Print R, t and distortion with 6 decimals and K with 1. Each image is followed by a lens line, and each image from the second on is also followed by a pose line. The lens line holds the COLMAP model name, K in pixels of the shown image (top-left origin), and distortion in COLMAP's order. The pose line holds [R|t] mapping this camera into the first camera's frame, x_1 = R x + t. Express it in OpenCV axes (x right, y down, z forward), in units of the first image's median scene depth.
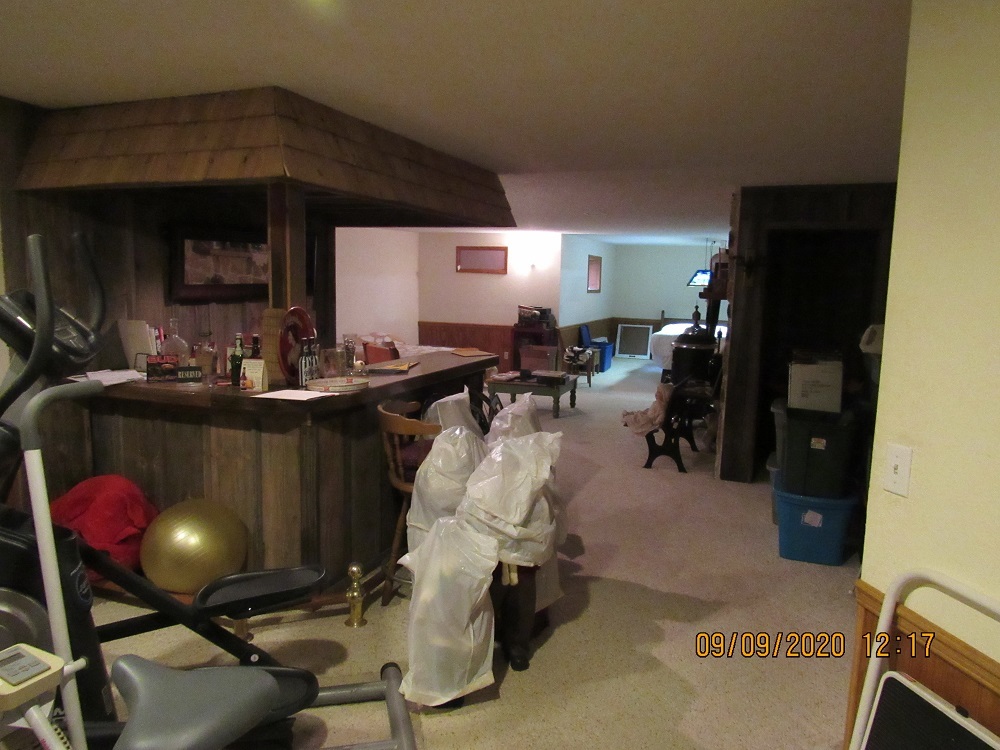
lens RADIAL K [[729.4, 0, 499.3], [0, 729.4, 375.5], [0, 0, 1]] dist [-0.013795, 0.005595]
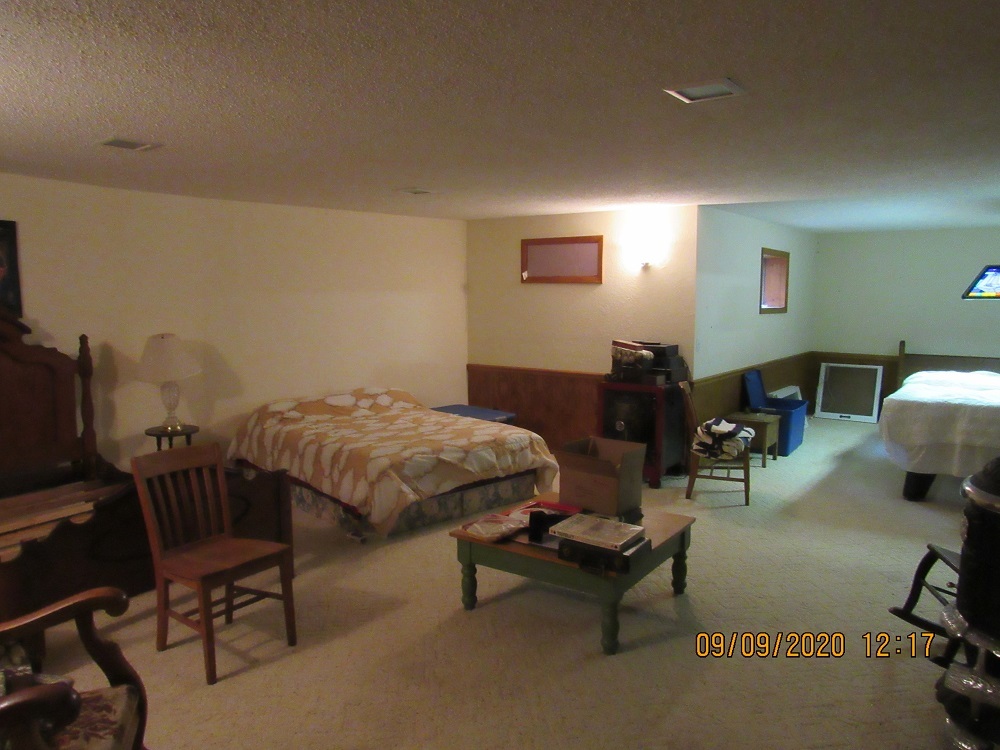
lens RADIAL K [[729.4, 0, 500.8], [0, 729.4, 375.3], [0, 0, 1]] dist [-0.013795, 0.005595]
pose [[0.963470, 0.008184, -0.267691, 0.086891], [-0.014685, 0.999644, -0.022293, -0.054303], [0.267414, 0.025410, 0.963247, 0.435220]]
